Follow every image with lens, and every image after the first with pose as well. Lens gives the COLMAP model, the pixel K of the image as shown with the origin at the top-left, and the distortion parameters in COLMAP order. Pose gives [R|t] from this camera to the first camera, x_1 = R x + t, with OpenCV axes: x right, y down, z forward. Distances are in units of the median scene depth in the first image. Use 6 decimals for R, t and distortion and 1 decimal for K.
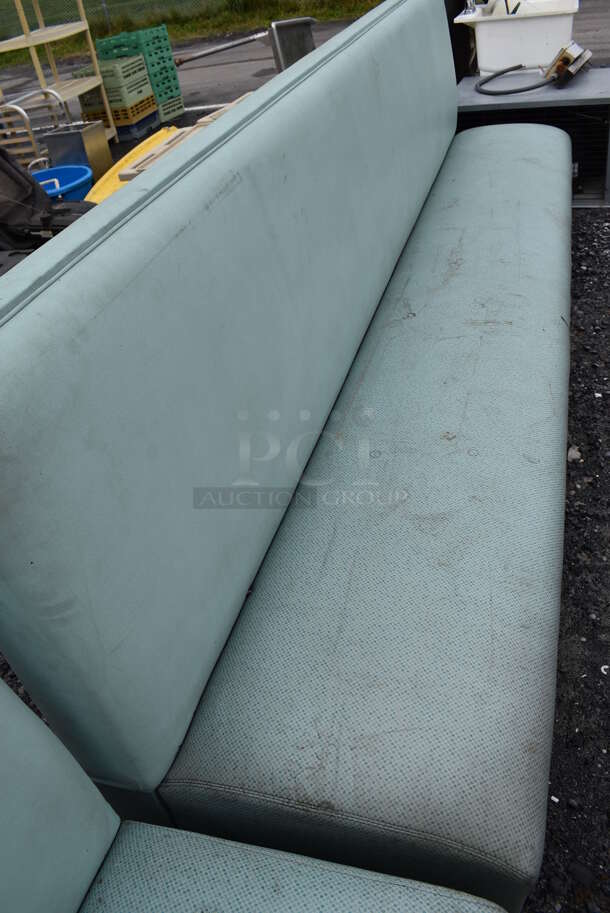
lens RADIAL K [[712.0, 0, 305.3], [0, 712.0, 457.0], [0, 0, 1]] dist [-0.087383, 0.024136]
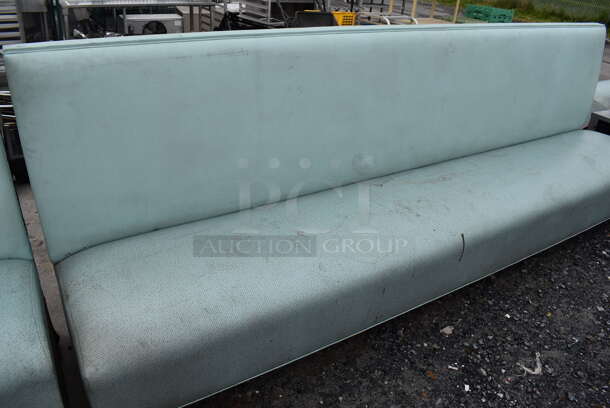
lens RADIAL K [[475.7, 0, 302.4], [0, 475.7, 203.8], [0, 0, 1]] dist [-0.087383, 0.024136]
pose [[0.738043, 0.488159, -0.465825, 0.507966], [-0.542822, 0.839613, 0.019832, -0.083081], [0.400794, 0.238223, 0.884655, -0.026125]]
